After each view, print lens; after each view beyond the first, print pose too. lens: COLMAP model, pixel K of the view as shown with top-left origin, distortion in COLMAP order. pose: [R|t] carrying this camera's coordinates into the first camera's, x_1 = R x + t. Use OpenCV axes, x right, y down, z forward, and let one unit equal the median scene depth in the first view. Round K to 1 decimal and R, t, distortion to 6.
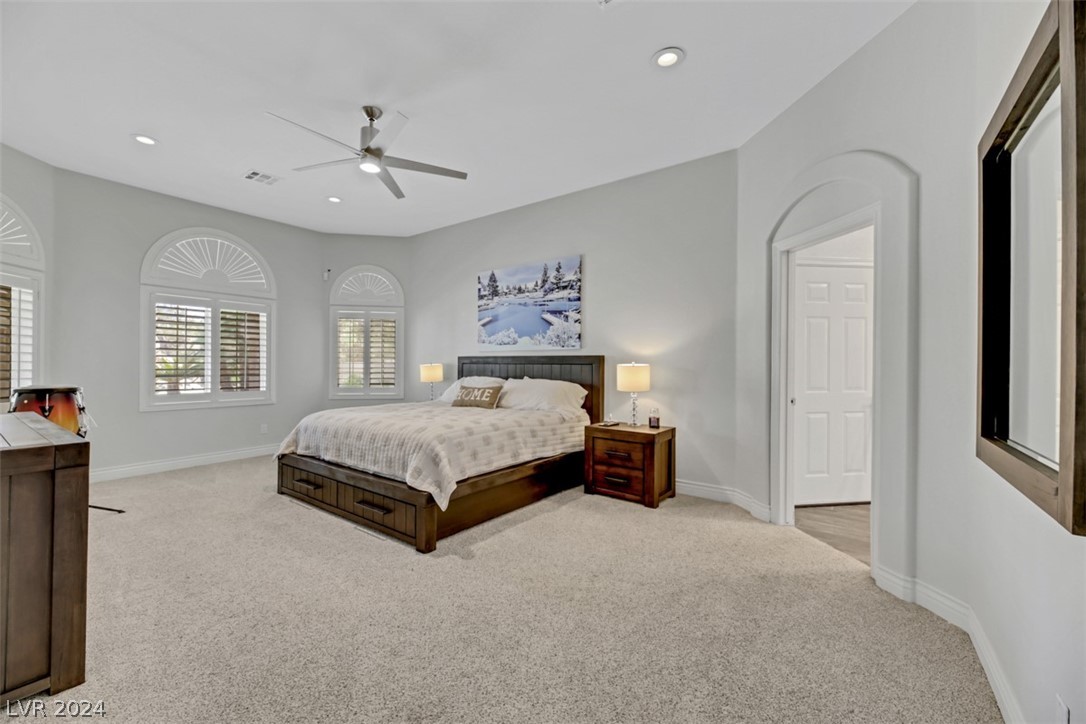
lens RADIAL K [[437.1, 0, 545.6], [0, 437.1, 361.7], [0, 0, 1]] dist [-0.004003, -0.001171]
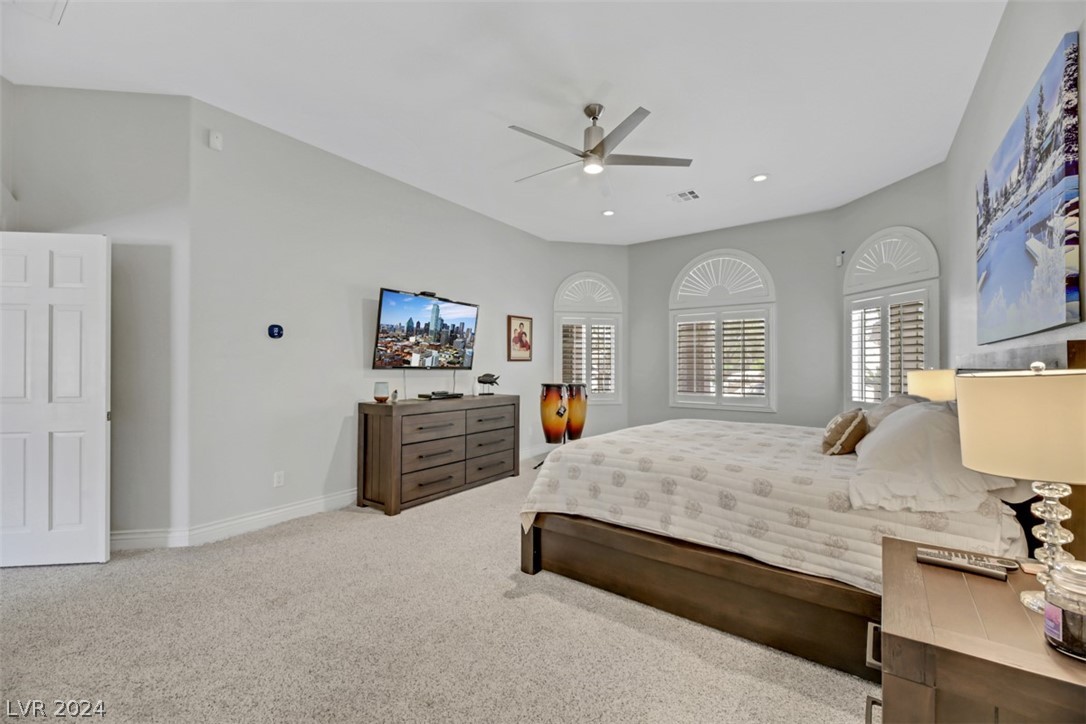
lens RADIAL K [[437.1, 0, 546.0], [0, 437.1, 364.6], [0, 0, 1]] dist [-0.004003, -0.001171]
pose [[0.007367, -0.013623, -0.999880, 0.507833], [0.002969, 0.999903, -0.013602, 0.006481], [0.999968, -0.002868, 0.007406, 0.791664]]
